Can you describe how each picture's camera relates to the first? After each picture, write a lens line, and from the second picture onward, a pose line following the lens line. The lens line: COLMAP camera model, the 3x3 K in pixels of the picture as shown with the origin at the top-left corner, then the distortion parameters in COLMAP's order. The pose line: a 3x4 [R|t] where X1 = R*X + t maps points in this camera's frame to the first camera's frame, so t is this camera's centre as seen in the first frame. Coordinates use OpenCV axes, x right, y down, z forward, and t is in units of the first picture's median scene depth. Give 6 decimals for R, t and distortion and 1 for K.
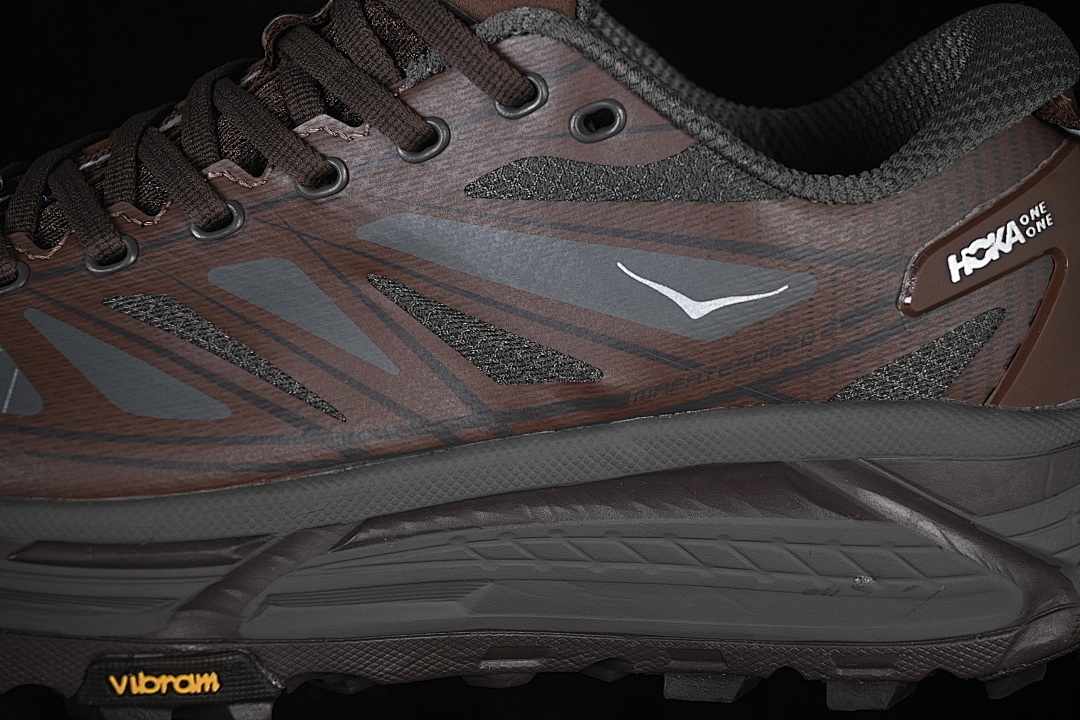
lens RADIAL K [[2368.4, 0, 540.0], [0, 2368.4, 360.0], [0, 0, 1]] dist [-0.039964, 0.050059]
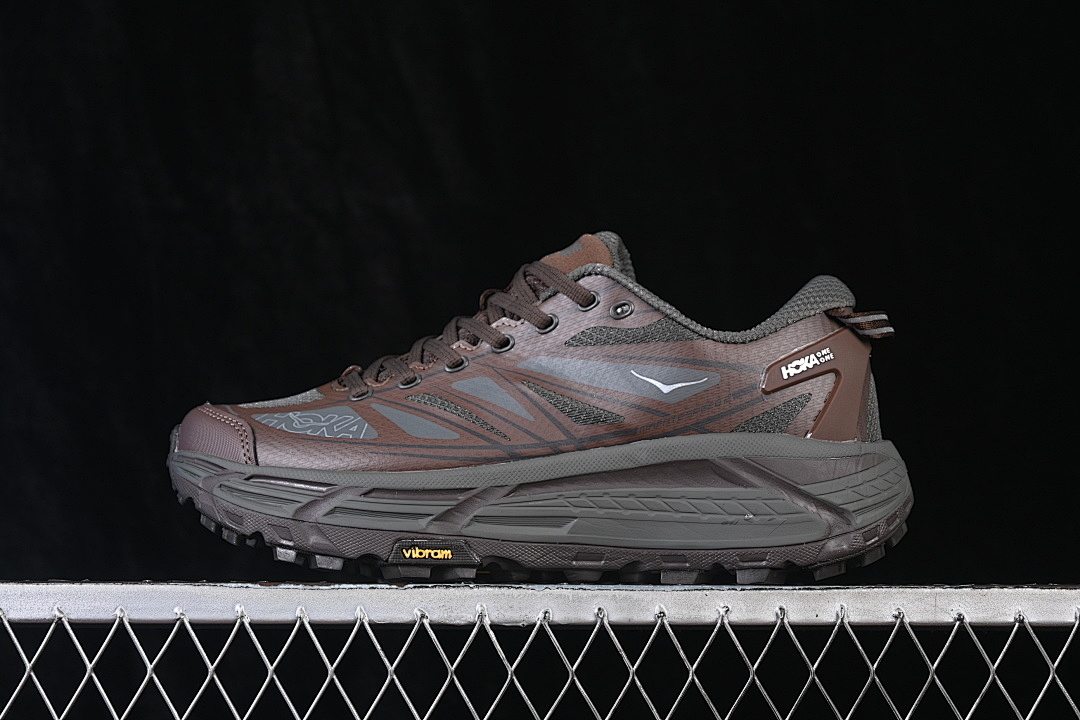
lens RADIAL K [[2368.4, 0, 540.0], [0, 2368.4, 360.0], [0, 0, 1]] dist [-0.039964, 0.050059]
pose [[0.992006, -0.028354, -0.122960, 0.221118], [-0.013410, 0.945222, -0.326152, 0.677059], [0.125473, 0.325193, 0.937286, -1.111251]]
